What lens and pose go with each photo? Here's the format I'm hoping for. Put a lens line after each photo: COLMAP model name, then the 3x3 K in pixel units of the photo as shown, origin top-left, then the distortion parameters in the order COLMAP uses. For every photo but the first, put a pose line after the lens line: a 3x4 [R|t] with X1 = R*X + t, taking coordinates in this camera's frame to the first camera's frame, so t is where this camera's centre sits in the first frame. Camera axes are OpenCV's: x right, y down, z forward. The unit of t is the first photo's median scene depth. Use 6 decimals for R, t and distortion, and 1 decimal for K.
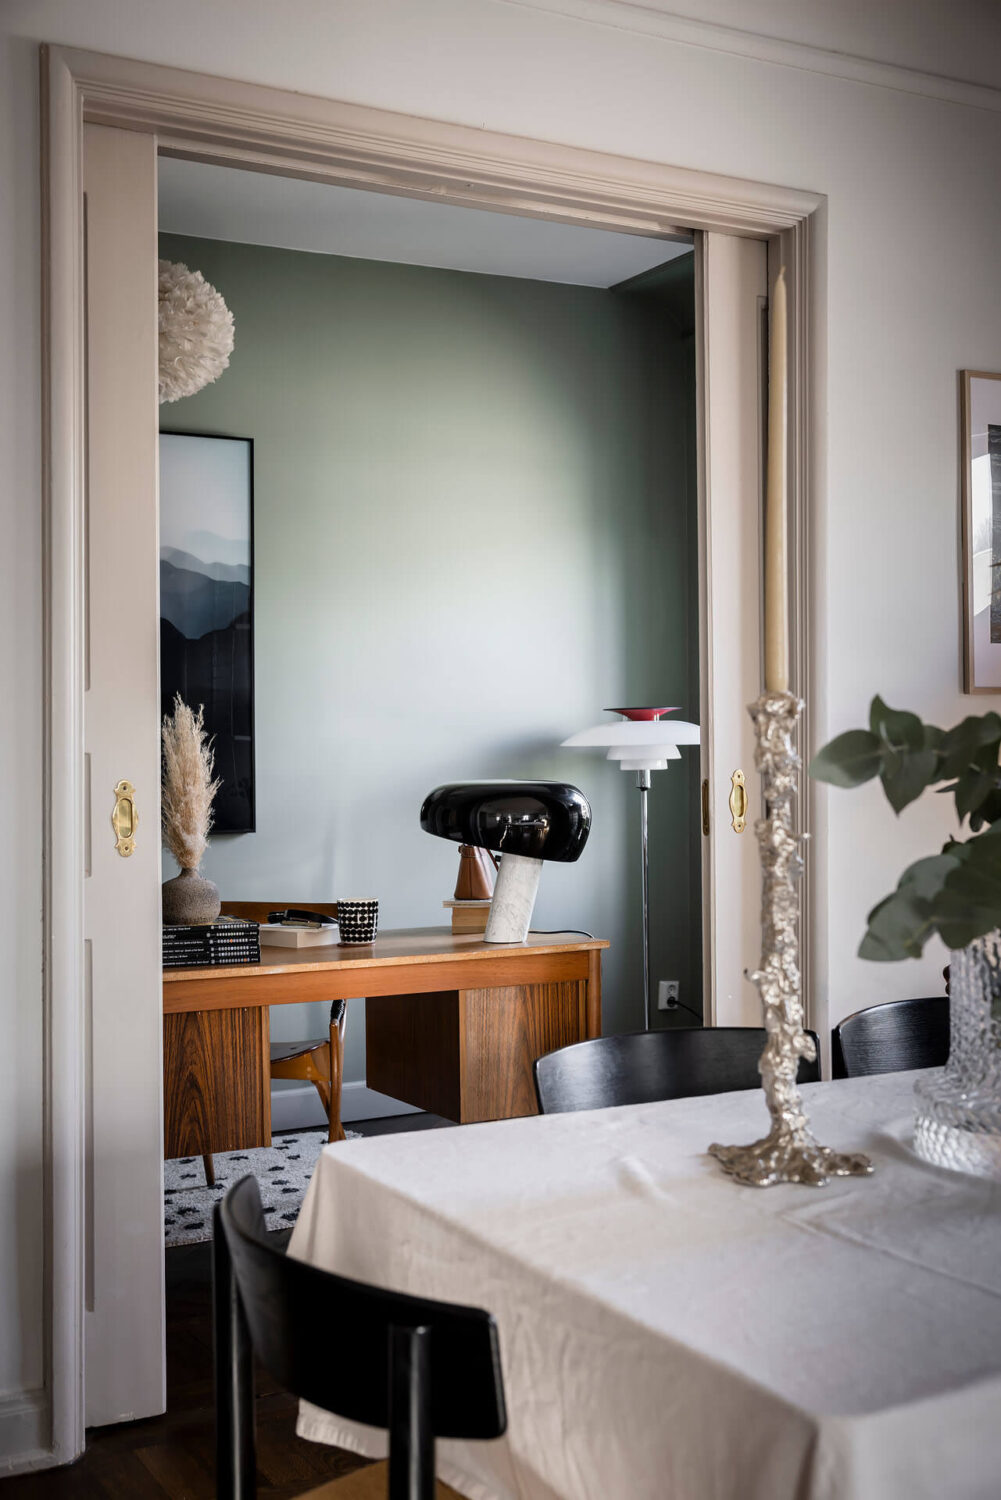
lens RADIAL K [[1659.1, 0, 500.5], [0, 1659.1, 750.0], [0, 0, 1]] dist [-0.020975, 0.003370]
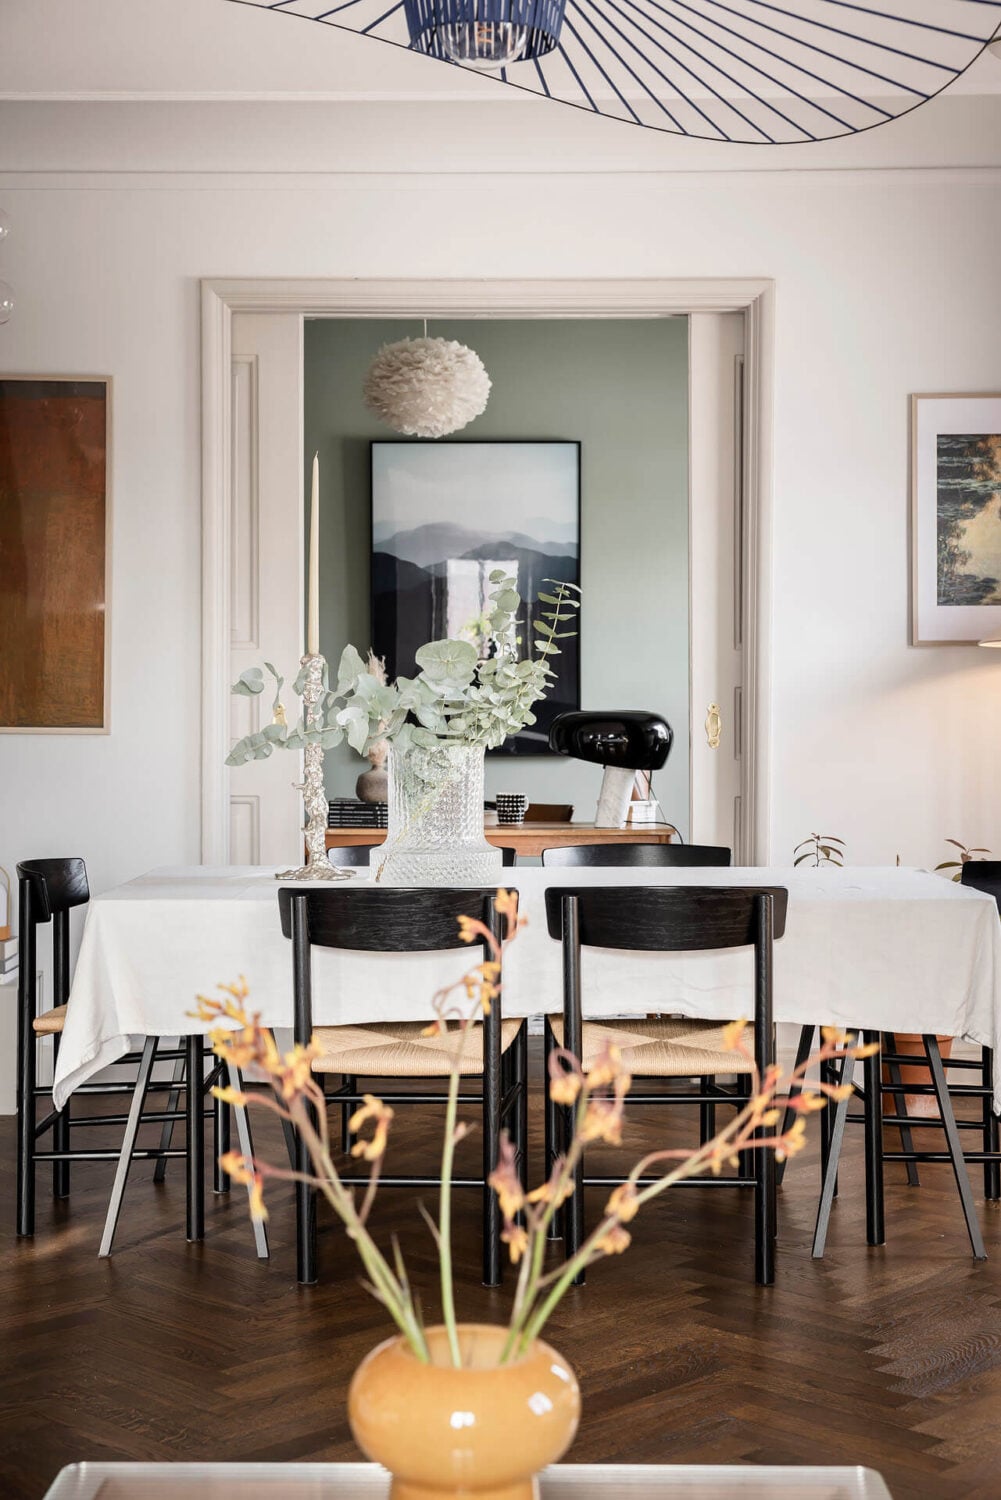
lens RADIAL K [[2095.9, 0, 500.5], [0, 2095.9, 750.0], [0, 0, 1]] dist [0.014778, 0.043782]
pose [[0.876374, 0.019405, -0.481240, 0.828911], [-0.008752, 0.999665, 0.024372, 0.010404], [0.481551, -0.017147, 0.876250, -0.616204]]
